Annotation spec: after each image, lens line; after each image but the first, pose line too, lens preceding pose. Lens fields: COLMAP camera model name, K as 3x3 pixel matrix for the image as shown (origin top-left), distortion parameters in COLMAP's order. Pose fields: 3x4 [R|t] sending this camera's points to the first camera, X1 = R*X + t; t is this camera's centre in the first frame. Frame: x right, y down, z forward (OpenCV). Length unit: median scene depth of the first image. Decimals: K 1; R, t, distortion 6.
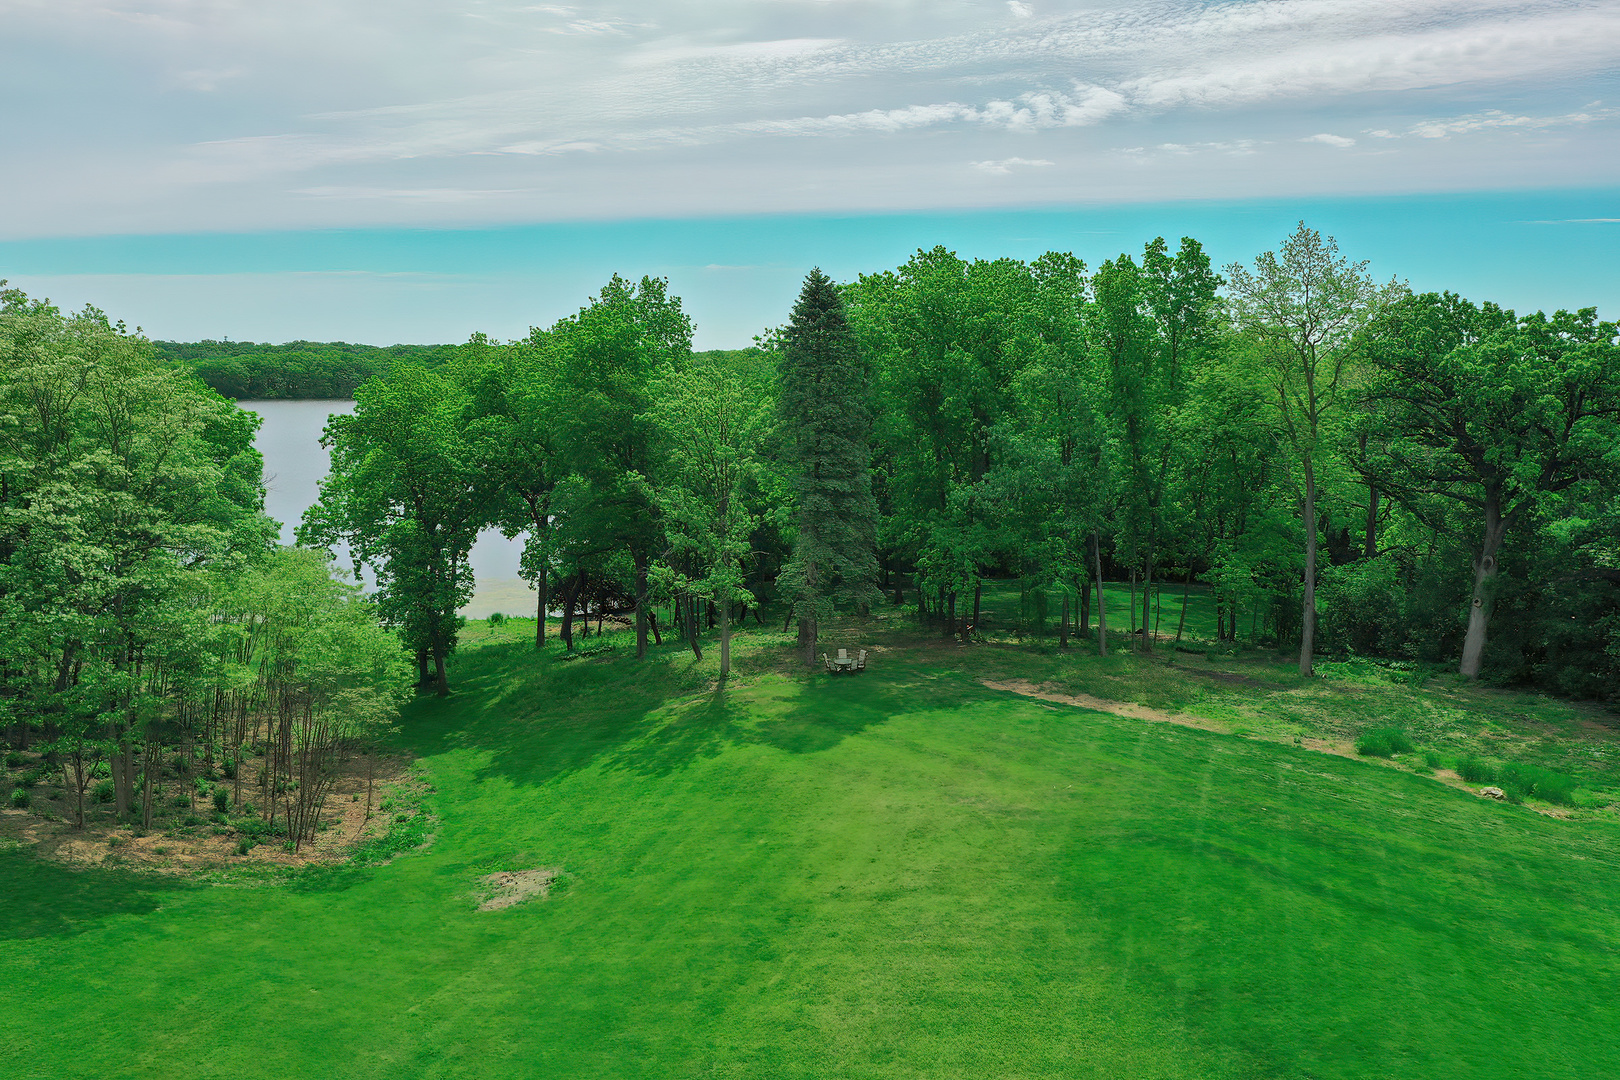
lens RADIAL K [[1264.5, 0, 810.0], [0, 1264.5, 540.0], [0, 0, 1]] dist [0.000532, -0.001300]
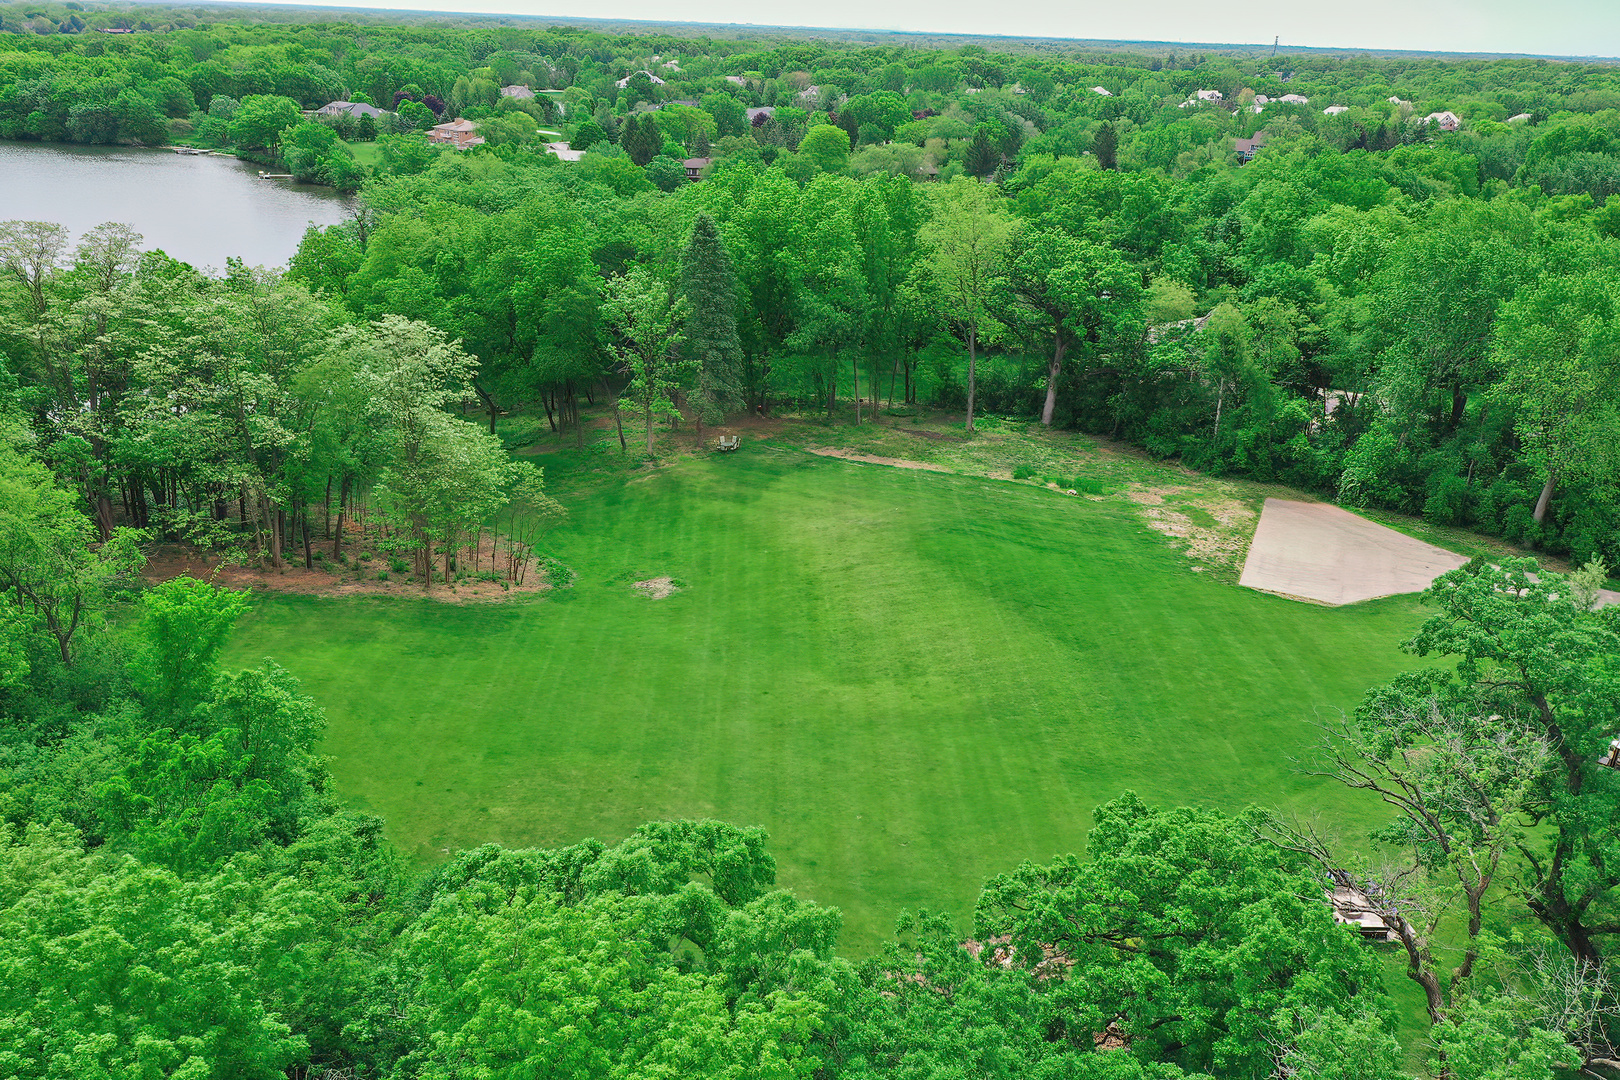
lens RADIAL K [[1264.5, 0, 810.0], [0, 1264.5, 540.0], [0, 0, 1]] dist [0.000532, -0.001300]
pose [[0.931441, -0.119344, 0.343767, -0.623723], [0.029208, 0.966162, 0.256277, -0.282702], [-0.362719, -0.228666, 0.903408, -0.817649]]
